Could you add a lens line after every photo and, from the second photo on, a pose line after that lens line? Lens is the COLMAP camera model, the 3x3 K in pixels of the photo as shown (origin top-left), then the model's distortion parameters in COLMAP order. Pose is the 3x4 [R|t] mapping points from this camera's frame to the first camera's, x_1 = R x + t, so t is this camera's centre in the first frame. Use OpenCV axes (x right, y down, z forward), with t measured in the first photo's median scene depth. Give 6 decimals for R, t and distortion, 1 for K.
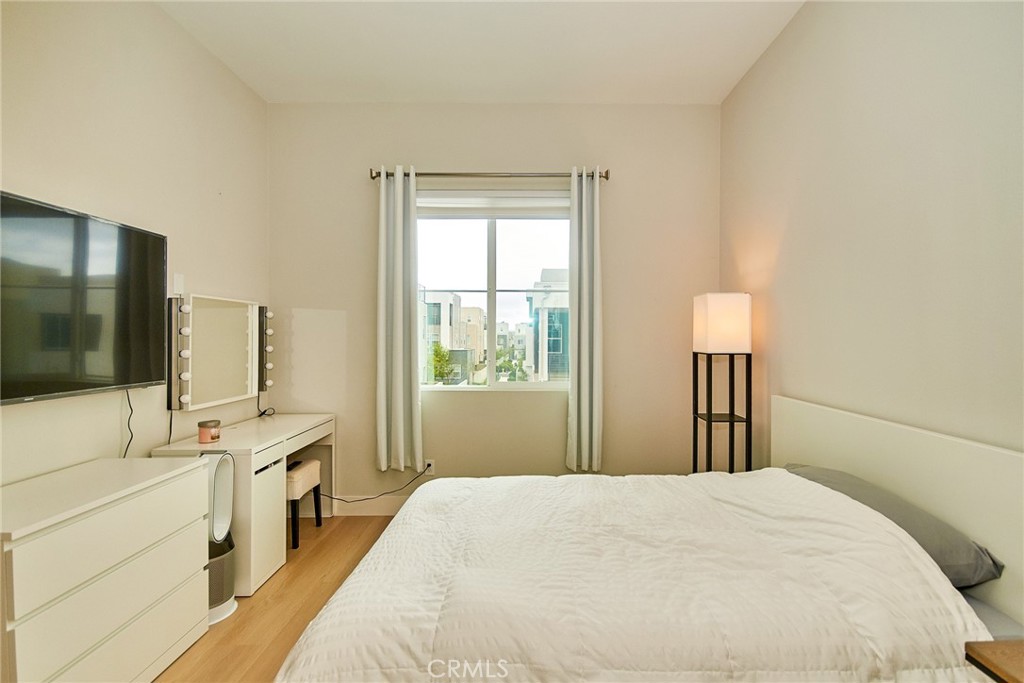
lens RADIAL K [[463.6, 0, 509.8], [0, 463.6, 343.6], [0, 0, 1]] dist [0.015590, -0.003847]
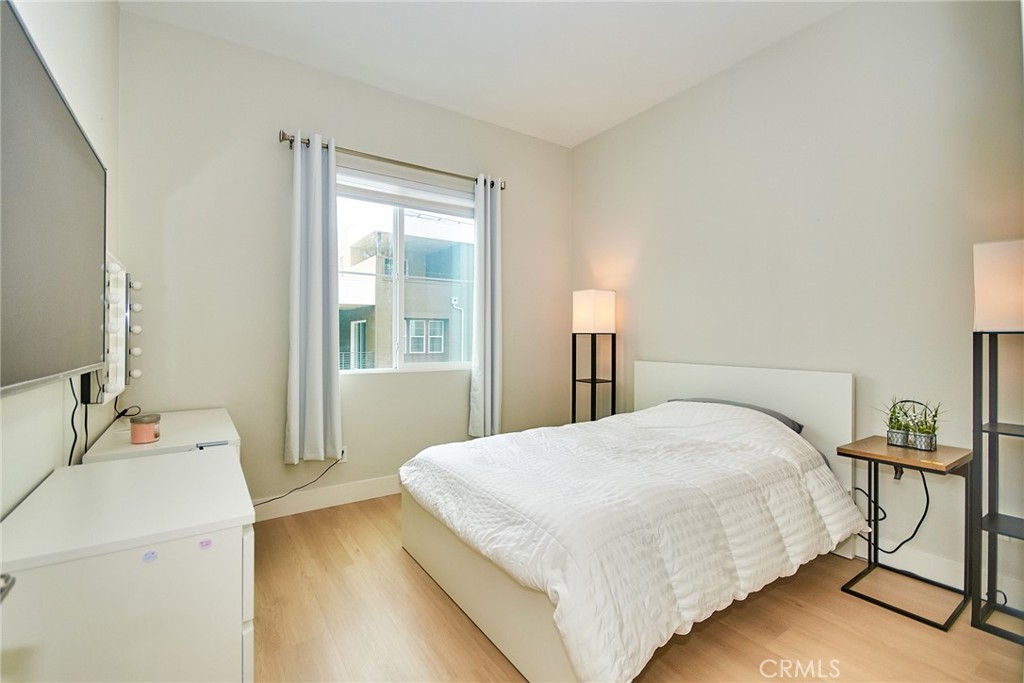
lens RADIAL K [[463.6, 0, 504.4], [0, 463.6, 340.3], [0, 0, 1]] dist [0.015590, -0.003847]
pose [[0.830835, -0.003849, 0.556505, -0.456718], [0.005285, 0.999986, -0.000975, 0.034724], [-0.556493, 0.003752, 0.830844, 0.008621]]
